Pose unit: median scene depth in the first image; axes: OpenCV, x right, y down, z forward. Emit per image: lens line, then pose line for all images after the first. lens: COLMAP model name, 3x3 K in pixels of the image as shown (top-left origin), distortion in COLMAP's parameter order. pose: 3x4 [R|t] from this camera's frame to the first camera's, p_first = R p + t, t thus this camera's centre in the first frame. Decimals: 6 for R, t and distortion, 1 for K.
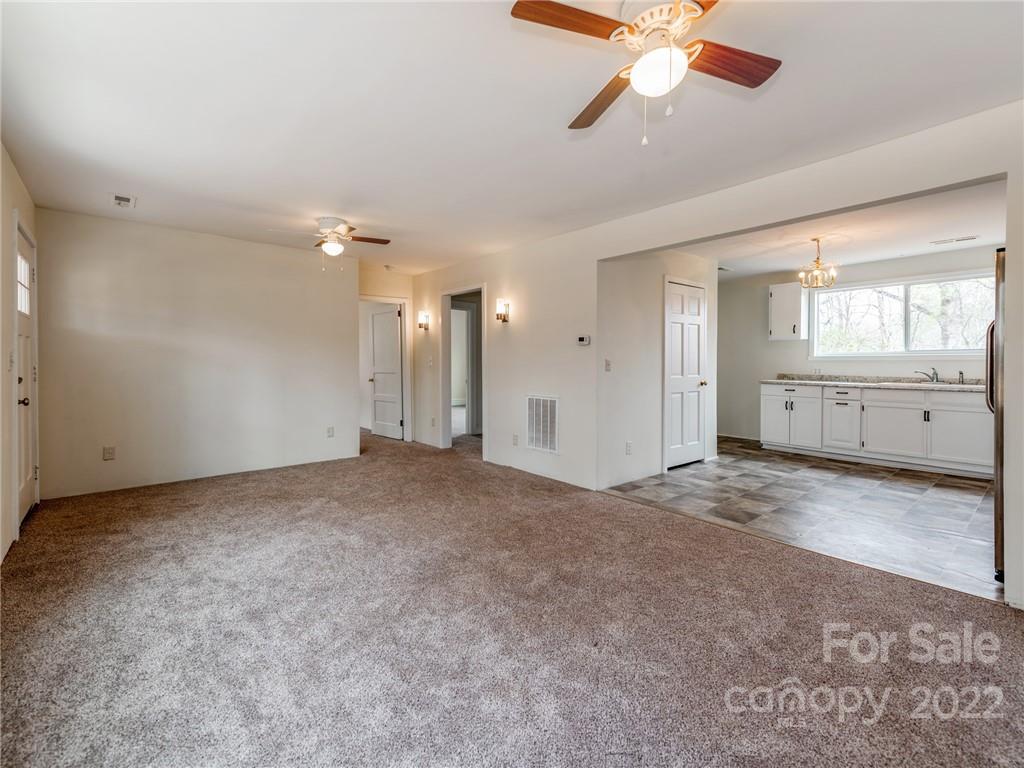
lens RADIAL K [[446.6, 0, 519.2], [0, 446.6, 365.5], [0, 0, 1]] dist [0.003000, 0.000176]
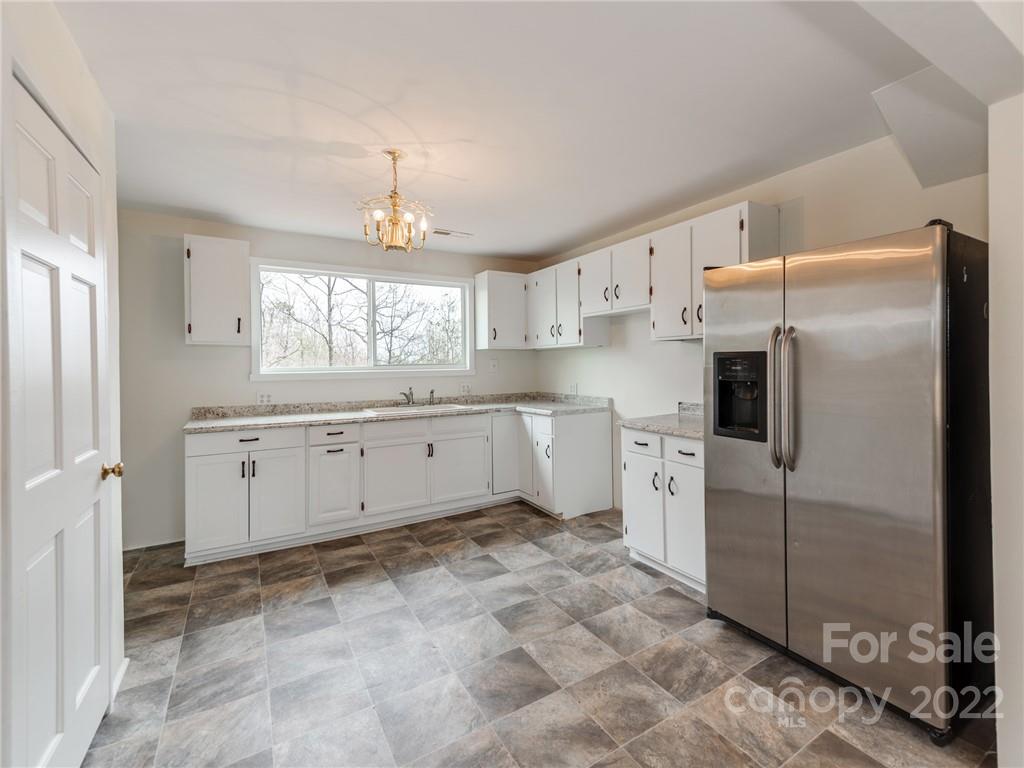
lens RADIAL K [[466.1, 0, 506.2], [0, 466.1, 364.6], [0, 0, 1]] dist [0.030419, 0.000167]
pose [[0.202524, -0.004345, 0.979268, 0.145816], [0.020389, 0.999792, 0.000220, -0.033082], [-0.979065, 0.019922, 0.202571, 0.704837]]
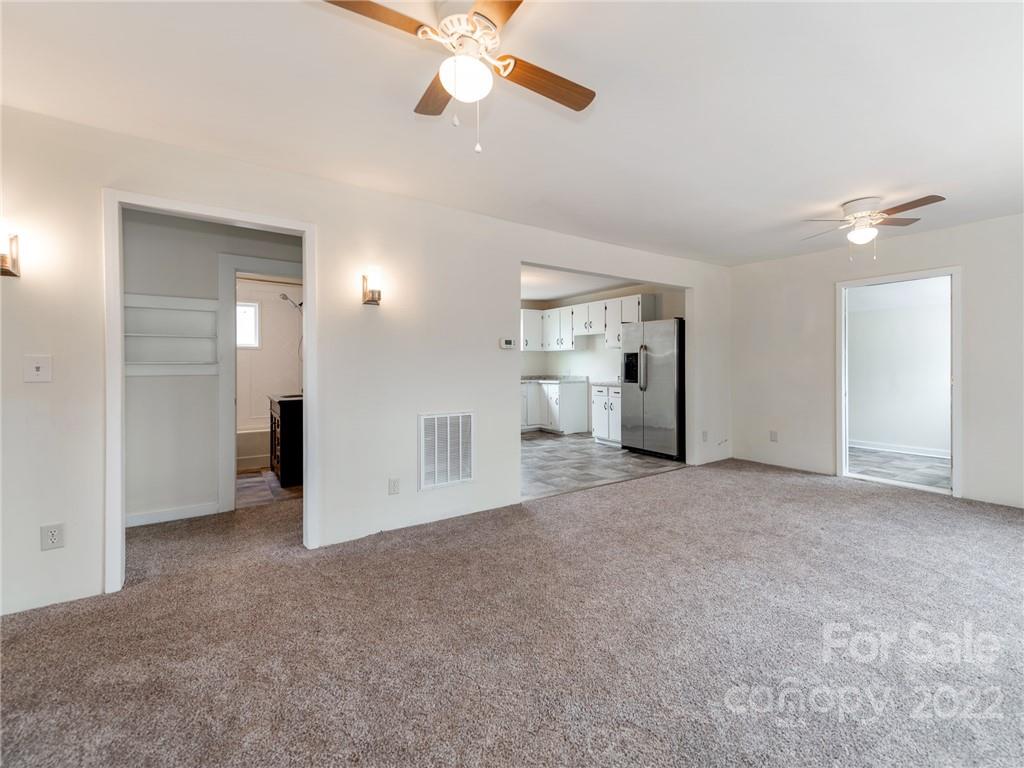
lens RADIAL K [[446.6, 0, 519.2], [0, 446.6, 365.5], [0, 0, 1]] dist [0.003000, 0.000176]
pose [[0.132129, -0.001441, 0.991232, -0.630140], [0.009775, 0.999952, 0.000151, -0.009573], [-0.991184, 0.009670, 0.132136, 0.722634]]
